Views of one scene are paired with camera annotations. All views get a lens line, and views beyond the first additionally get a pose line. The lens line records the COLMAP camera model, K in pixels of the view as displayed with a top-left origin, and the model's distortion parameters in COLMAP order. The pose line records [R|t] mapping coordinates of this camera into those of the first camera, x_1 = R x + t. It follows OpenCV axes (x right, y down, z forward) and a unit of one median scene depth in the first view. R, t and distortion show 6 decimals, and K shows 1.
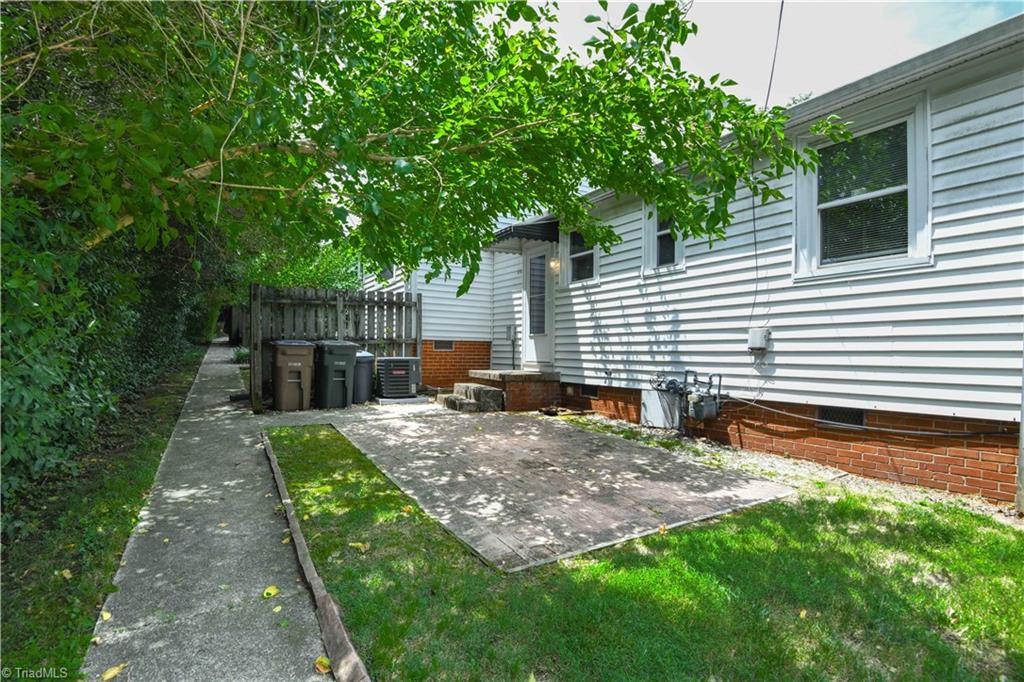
lens RADIAL K [[478.0, 0, 509.7], [0, 478.0, 343.2], [0, 0, 1]] dist [0.006839, -0.003069]
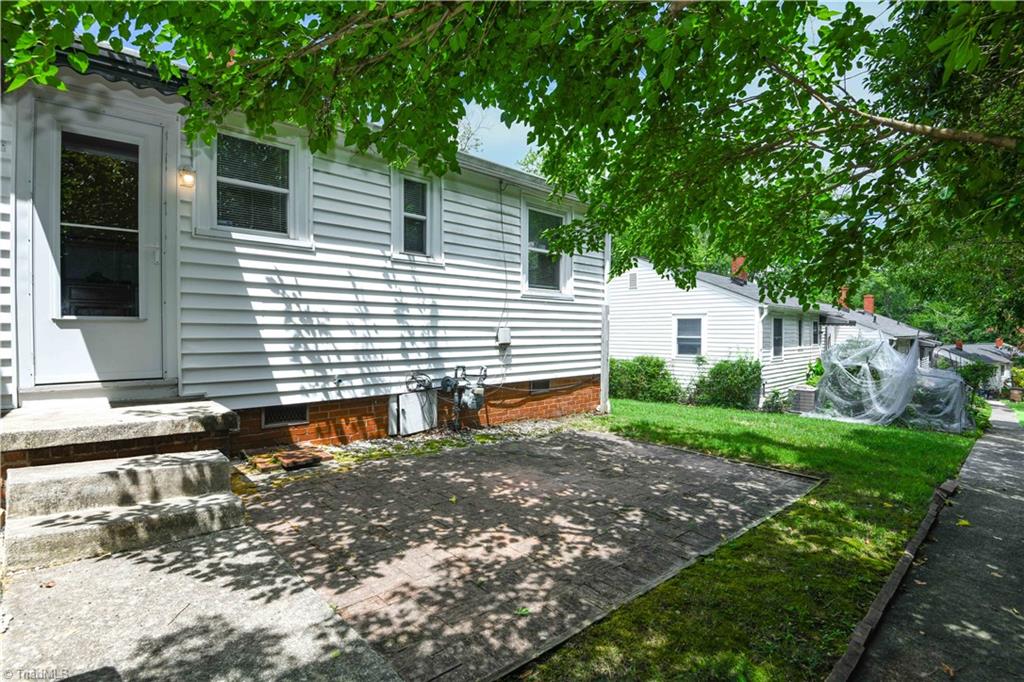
lens RADIAL K [[478.0, 0, 509.3], [0, 478.0, 339.2], [0, 0, 1]] dist [0.006839, -0.003069]
pose [[-0.194795, -0.019088, 0.980658, -0.592841], [-0.017485, 0.999719, 0.015986, -0.017342], [-0.980688, -0.014033, -0.195075, 0.985194]]
